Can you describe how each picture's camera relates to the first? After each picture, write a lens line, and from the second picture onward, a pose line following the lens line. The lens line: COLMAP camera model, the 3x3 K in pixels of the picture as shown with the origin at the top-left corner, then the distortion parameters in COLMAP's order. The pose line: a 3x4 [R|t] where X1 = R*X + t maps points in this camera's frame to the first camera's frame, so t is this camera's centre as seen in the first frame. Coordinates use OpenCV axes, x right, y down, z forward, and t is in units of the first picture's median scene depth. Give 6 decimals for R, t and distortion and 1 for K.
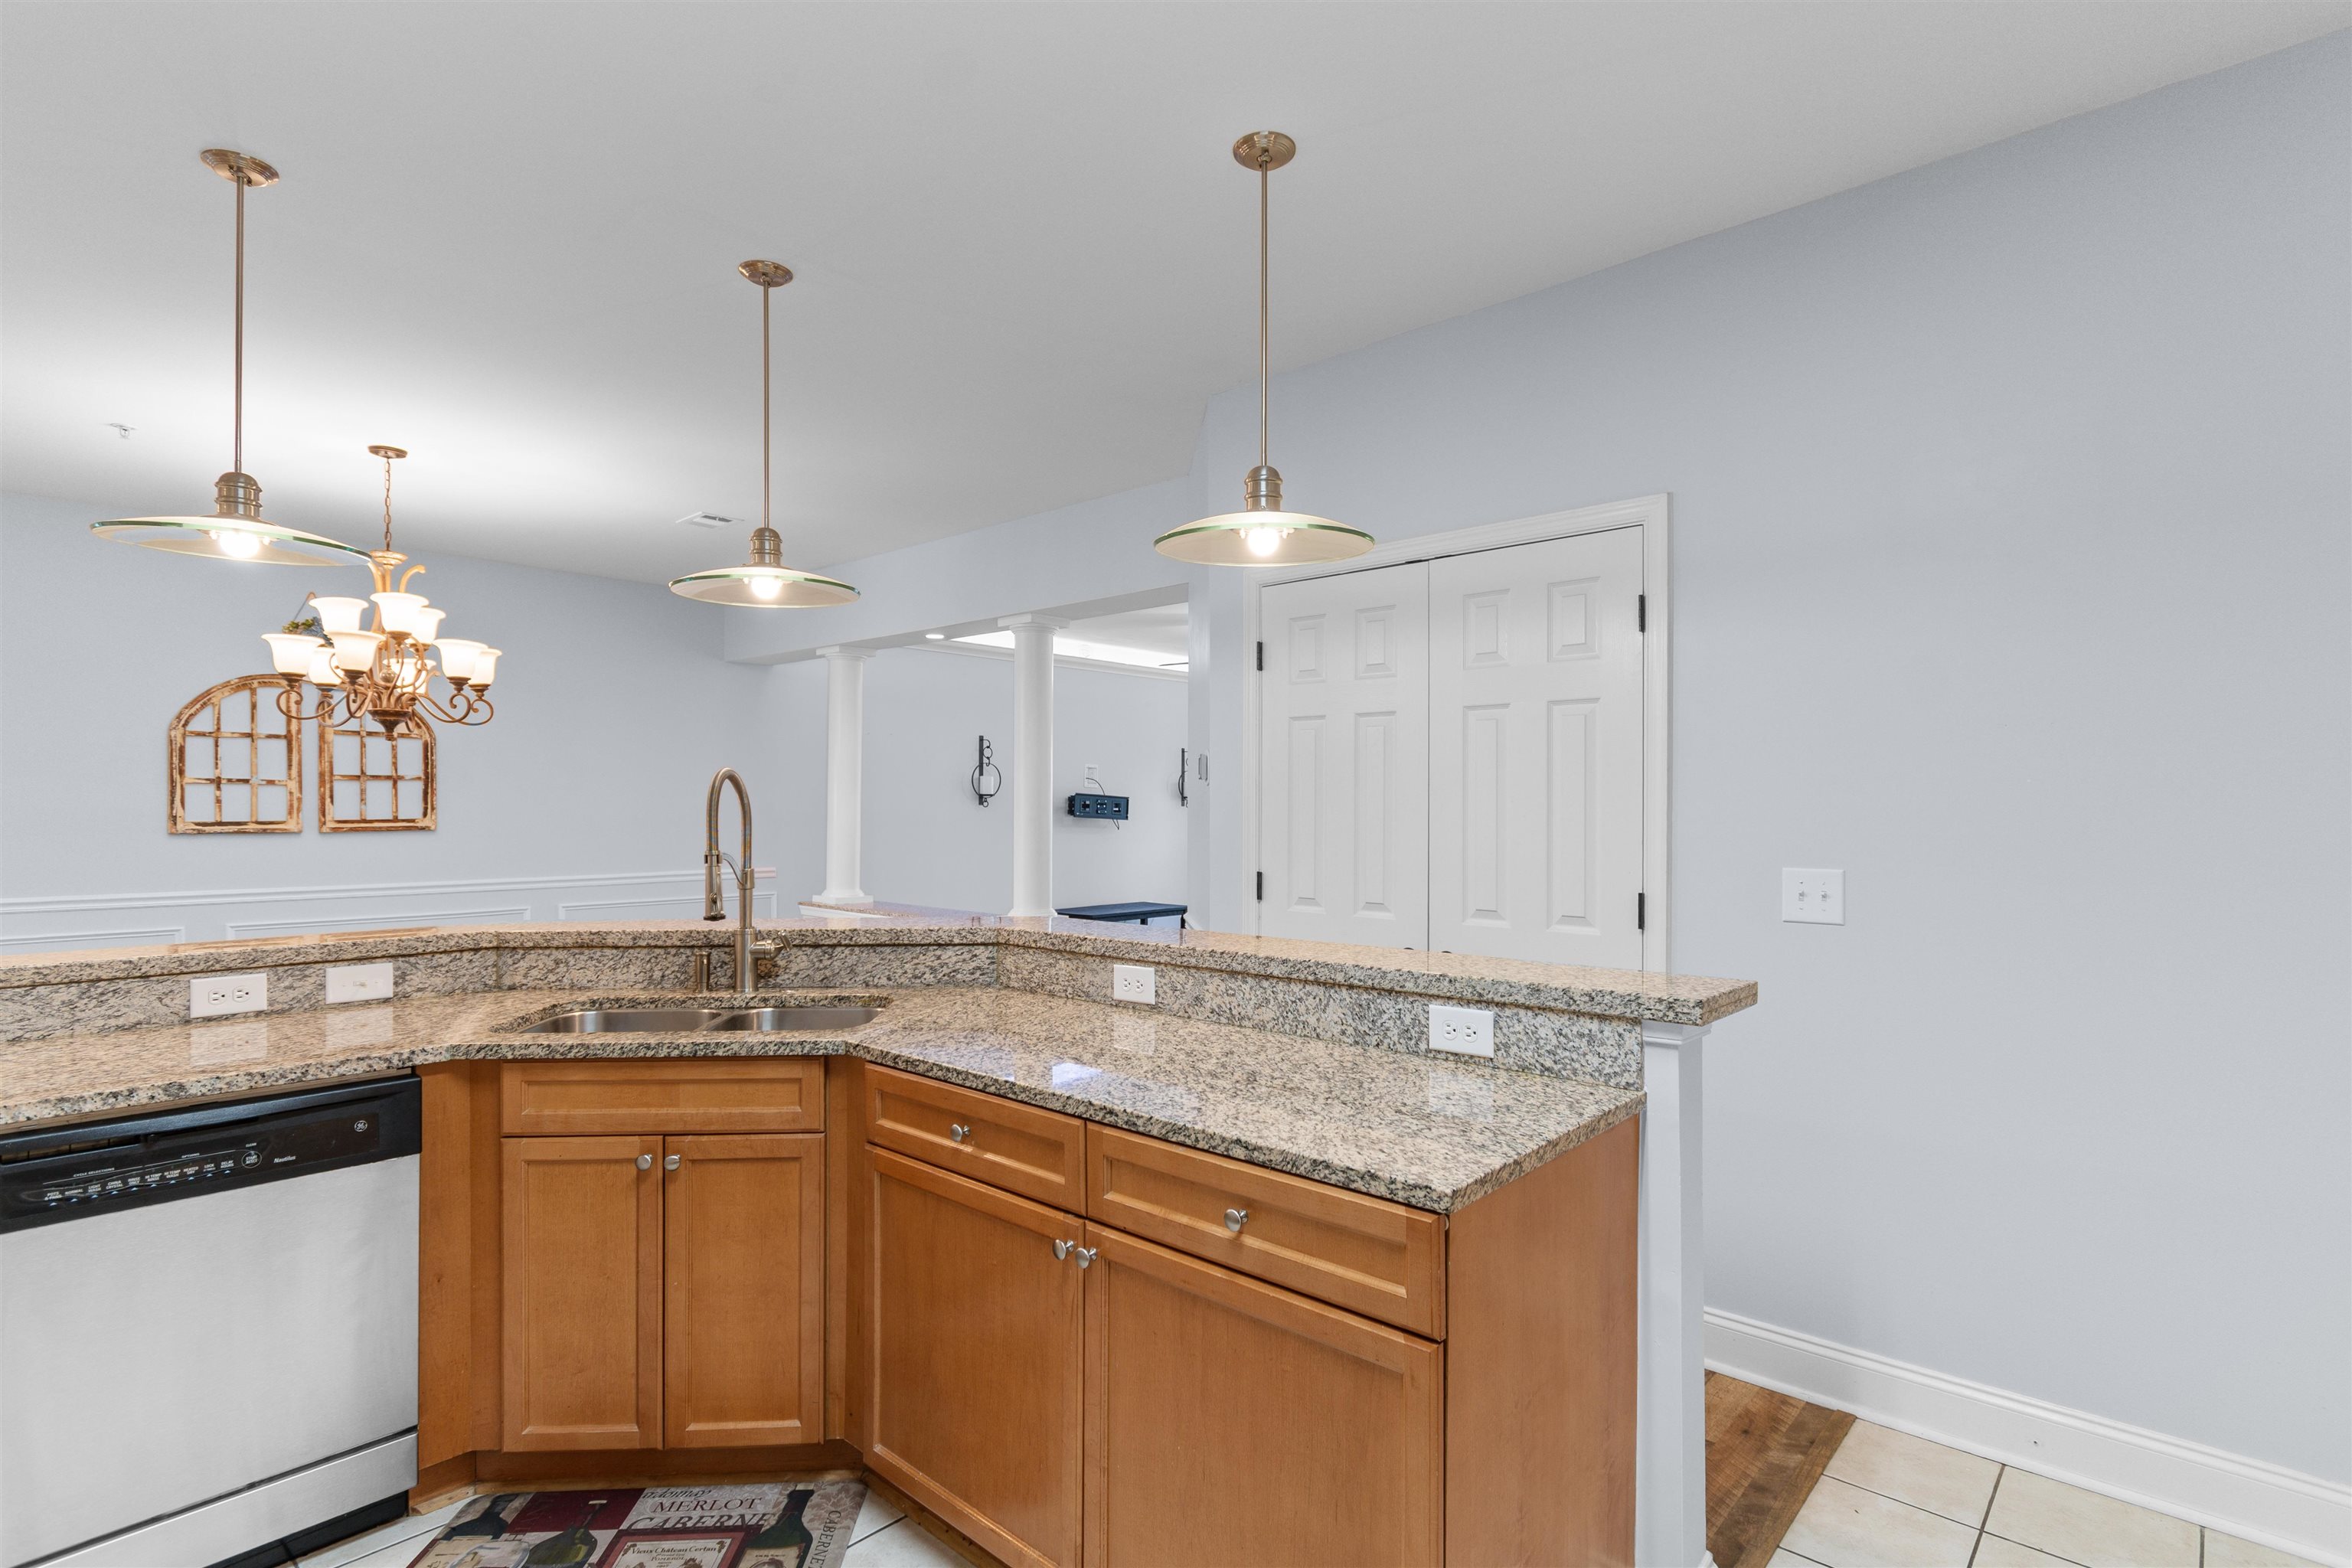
lens RADIAL K [[1124.9, 0, 1188.3], [0, 1124.9, 810.6], [0, 0, 1]] dist [0.002193, -0.000631]
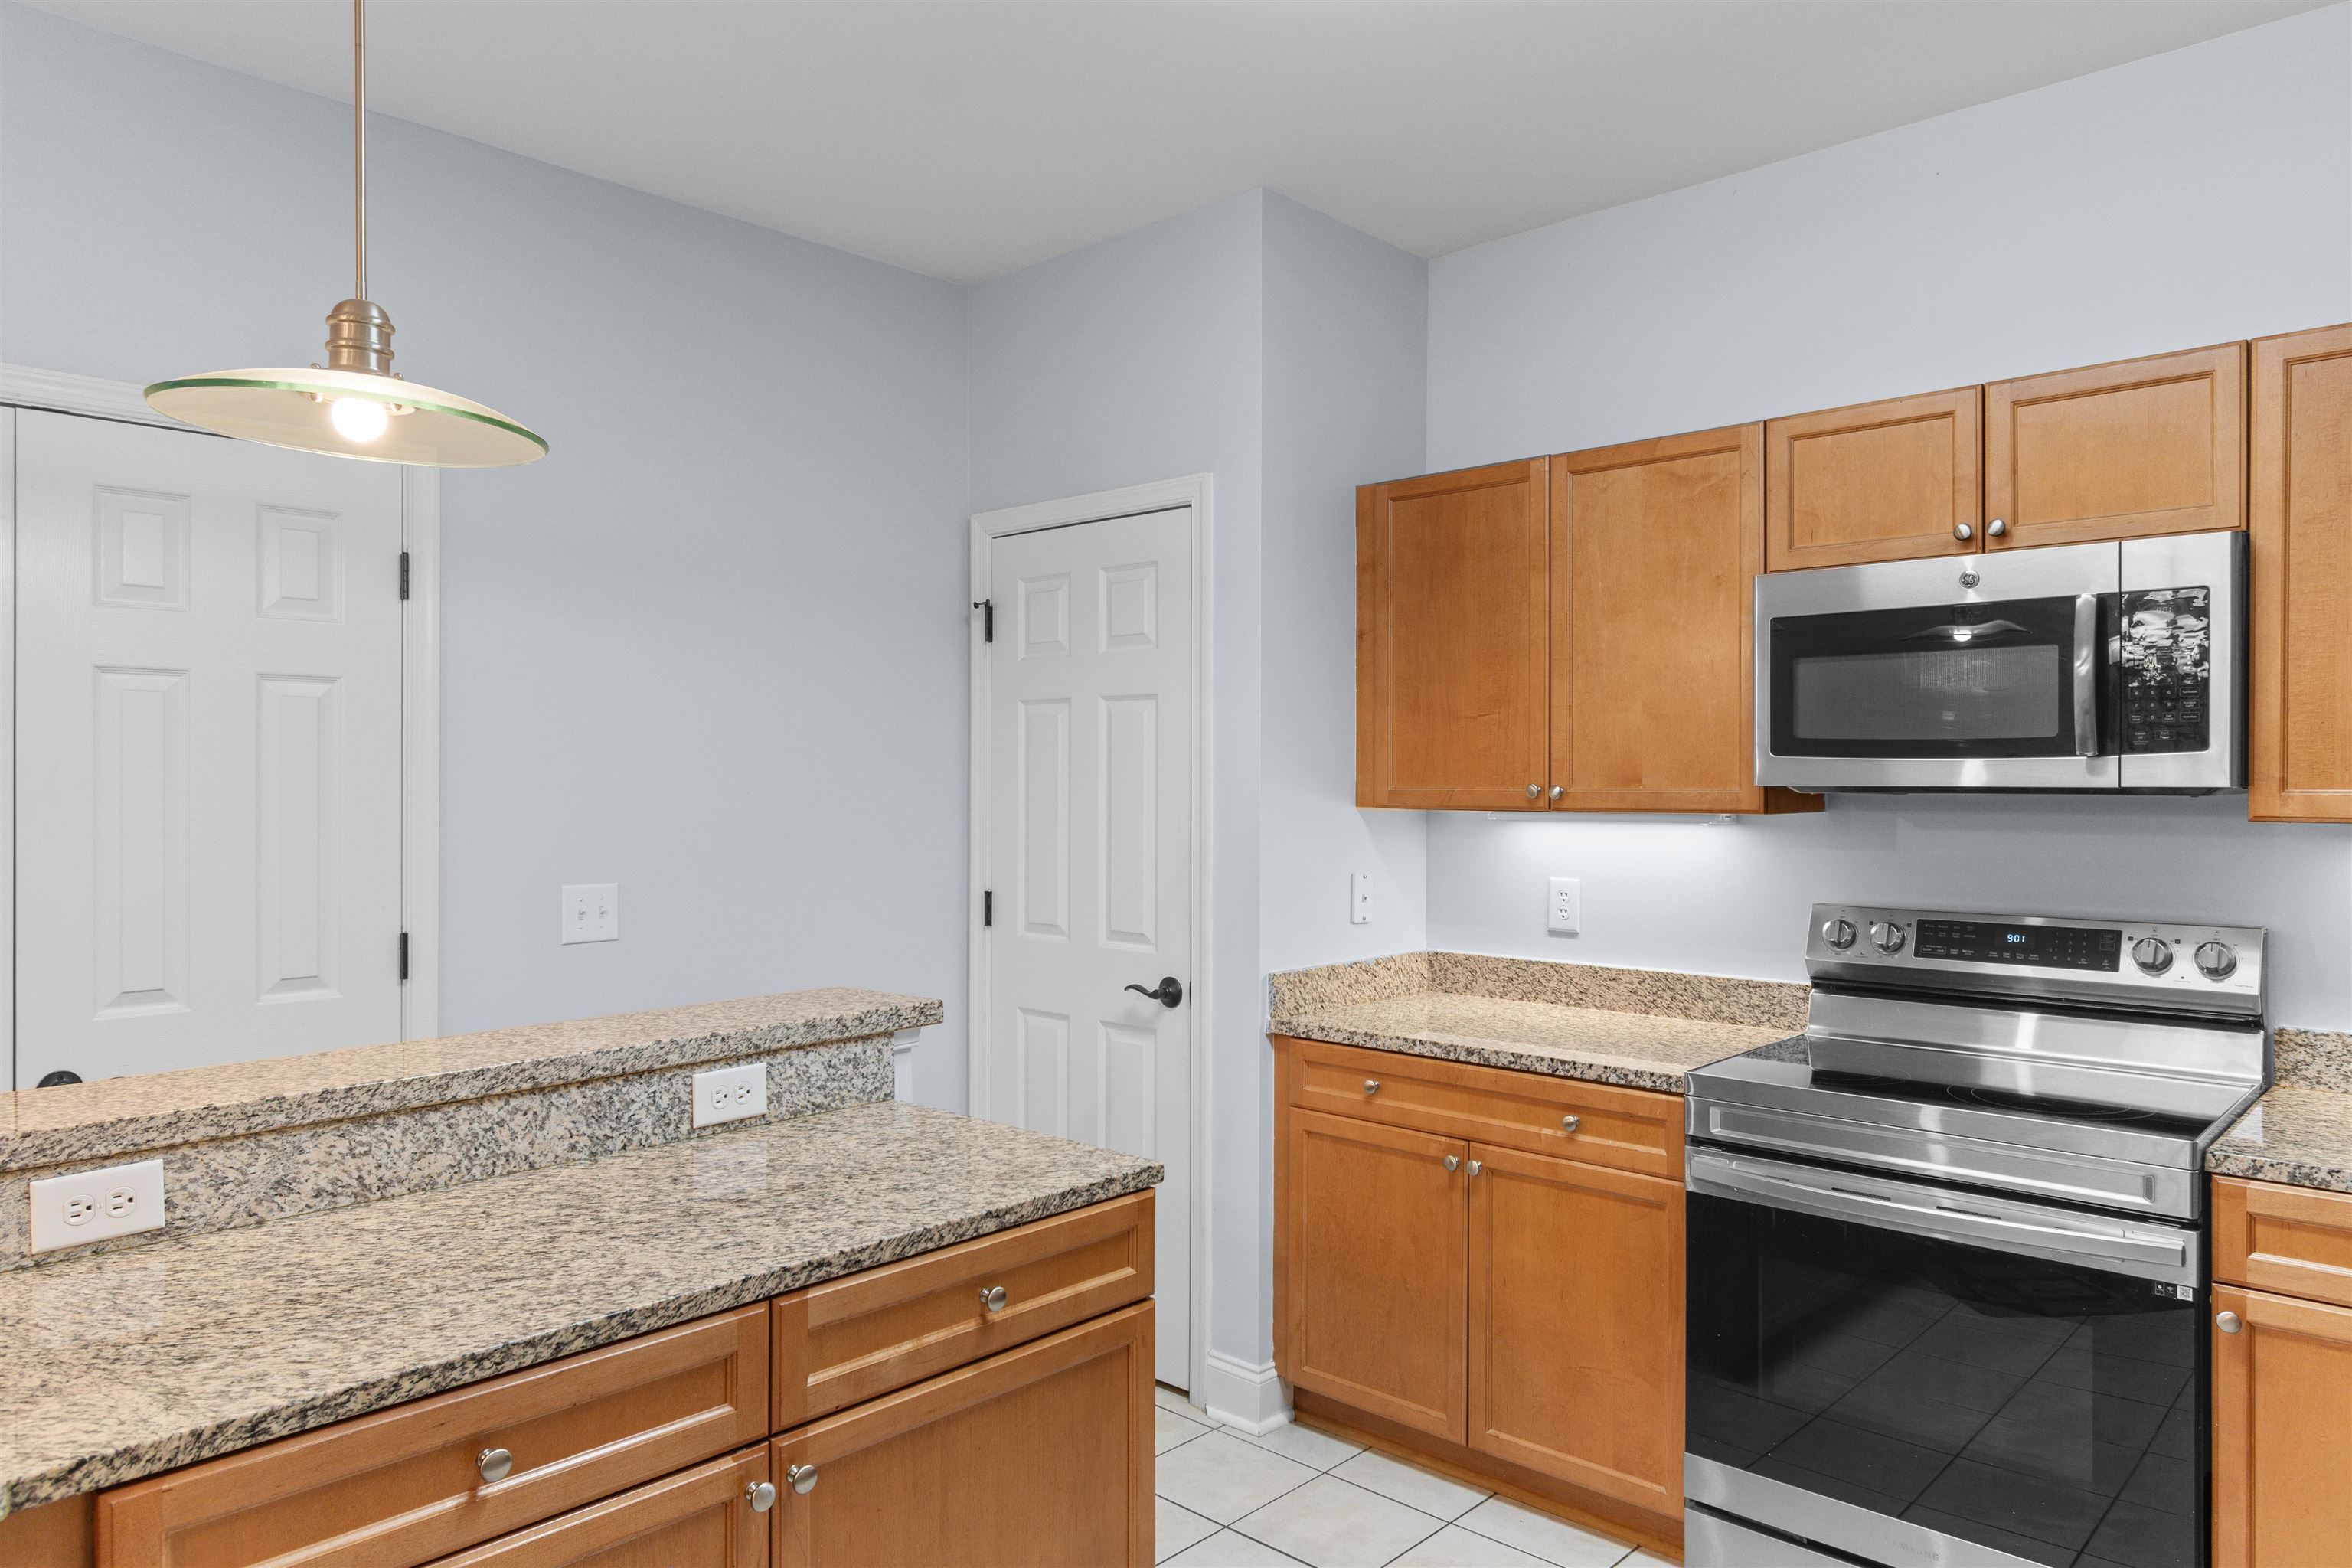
lens RADIAL K [[1508.3, 0, 1166.8], [0, 1508.3, 783.9], [0, 0, 1]] dist [-0.000153, -0.002580]
pose [[0.023832, -0.003828, 0.999709, -0.695736], [0.004909, 0.999981, 0.003712, -0.034973], [-0.999704, 0.004820, 0.023850, 0.488142]]
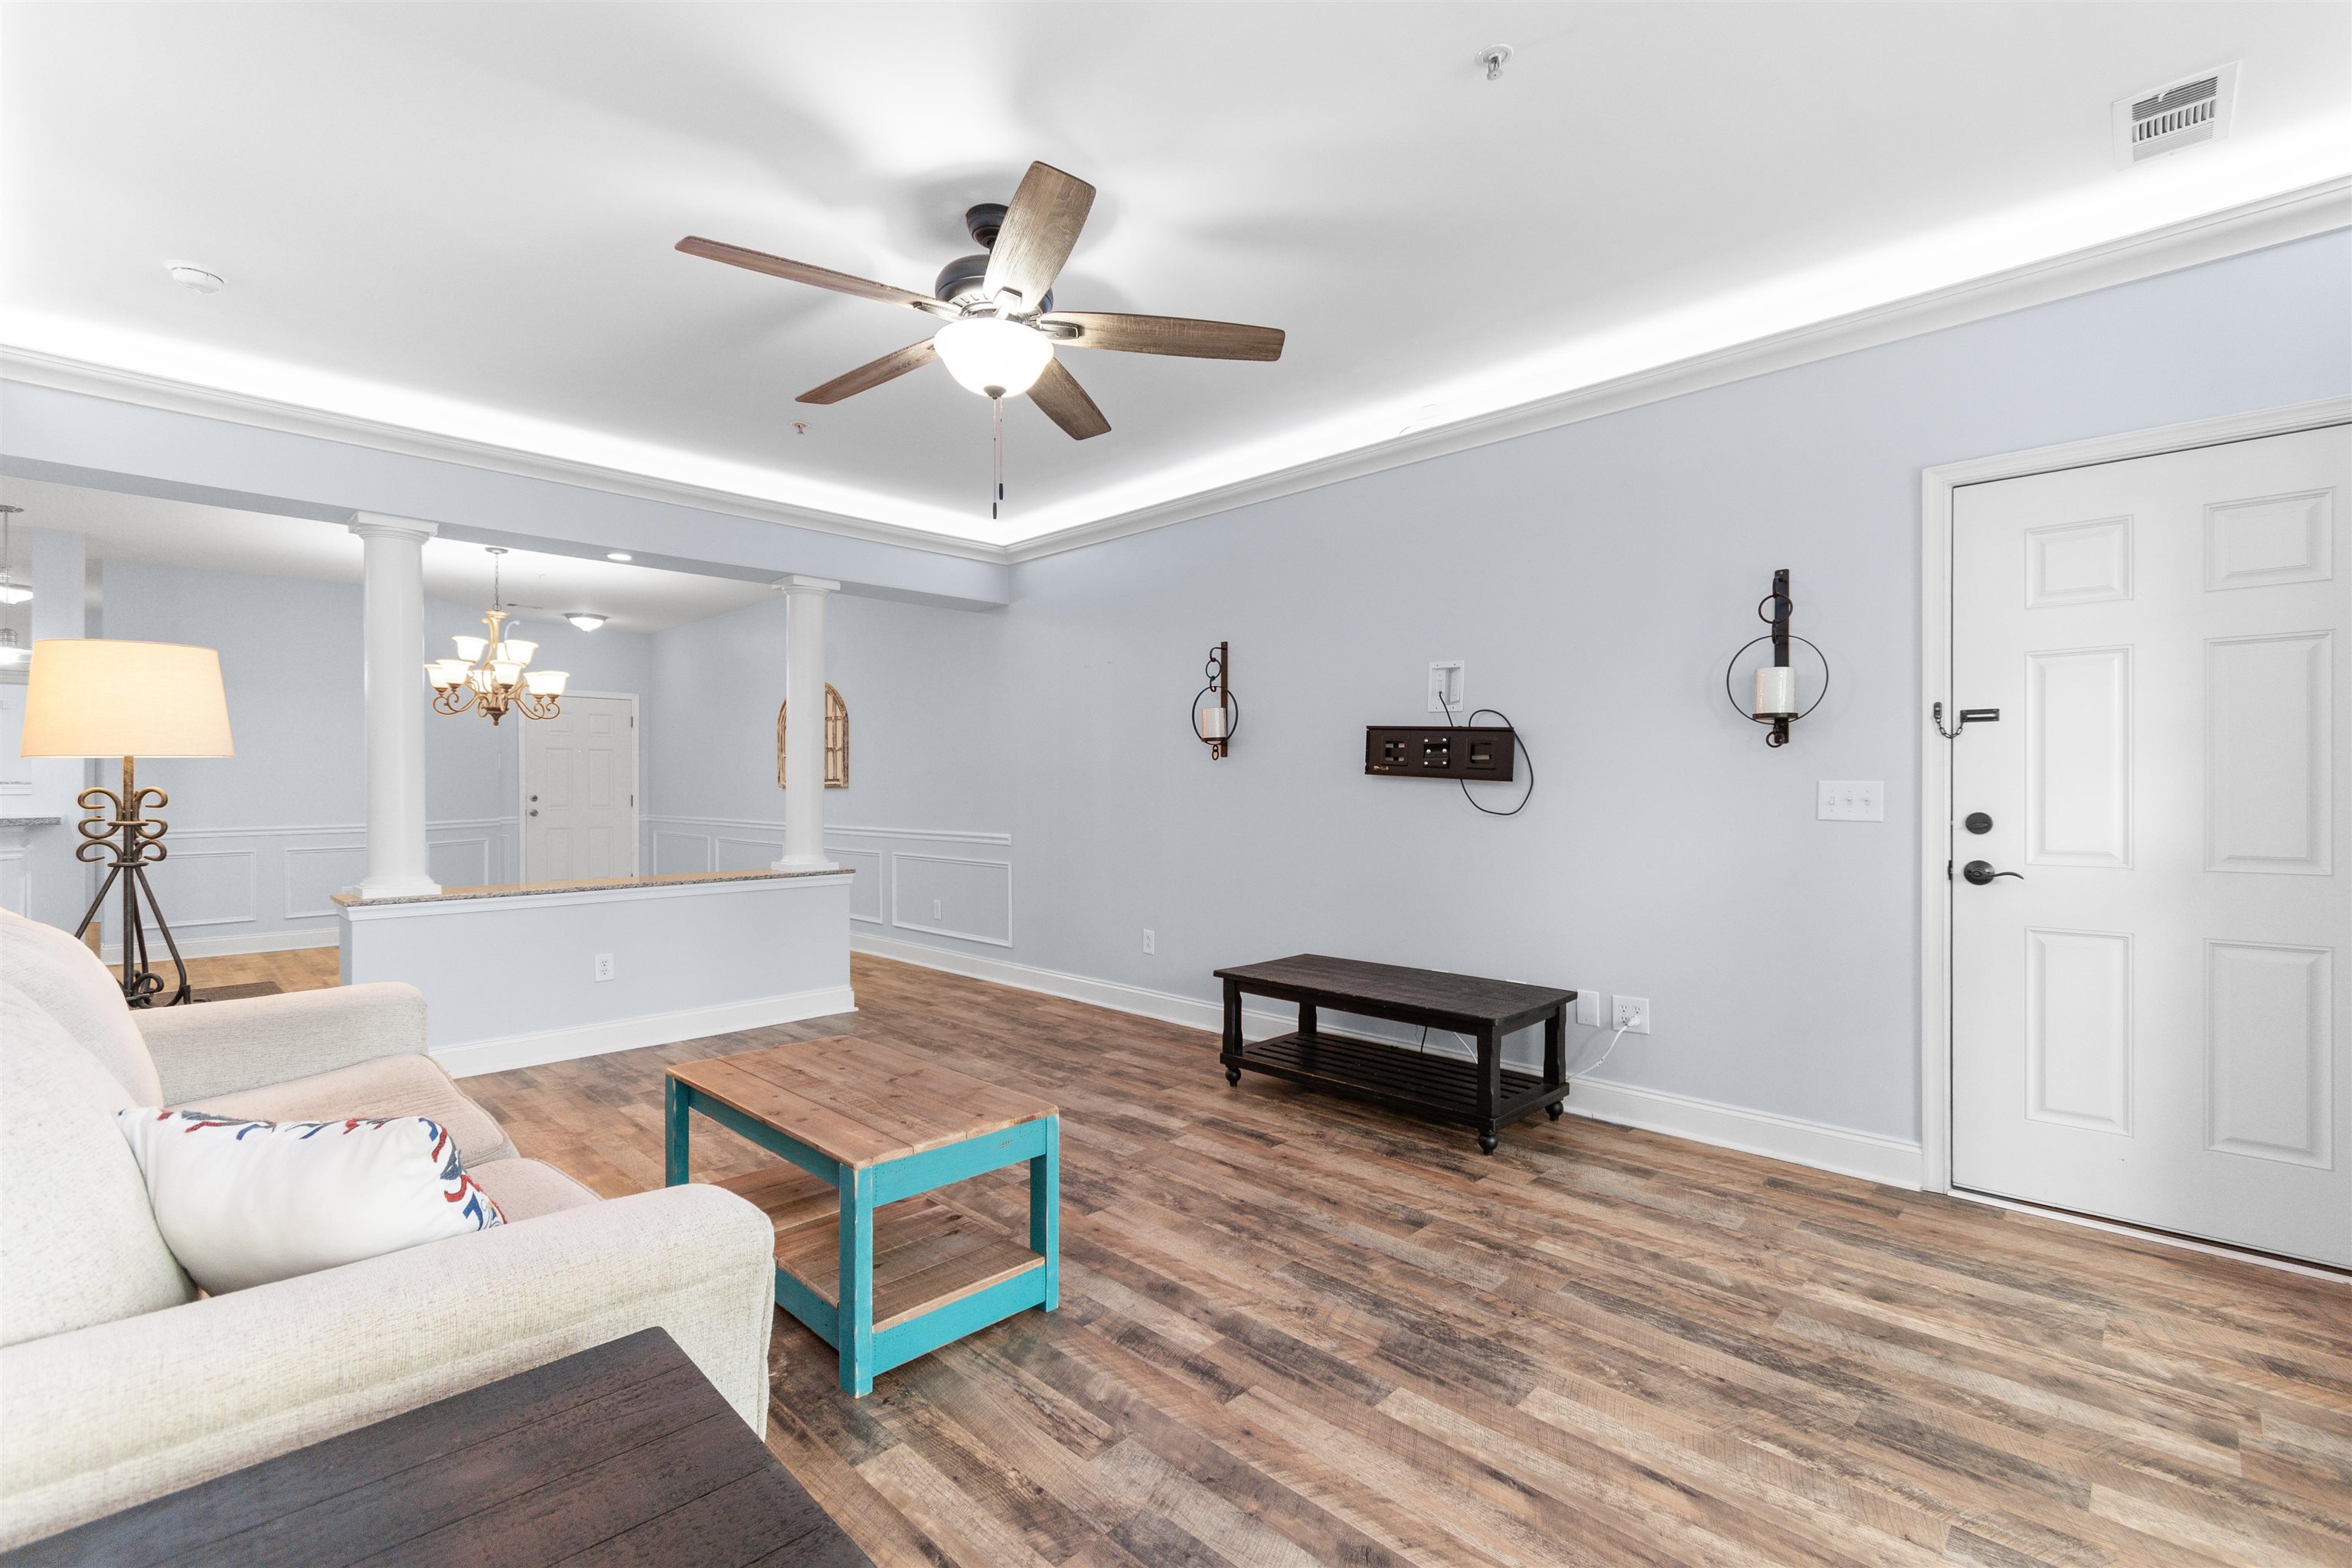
lens RADIAL K [[1036.9, 0, 1184.0], [0, 1036.9, 792.5], [0, 0, 1]] dist [0.002686, -0.001894]
pose [[-0.050922, 0.002338, -0.998700, 1.183148], [-0.004385, 0.999987, 0.002564, 0.045264], [0.998693, 0.004510, -0.050911, 3.473869]]
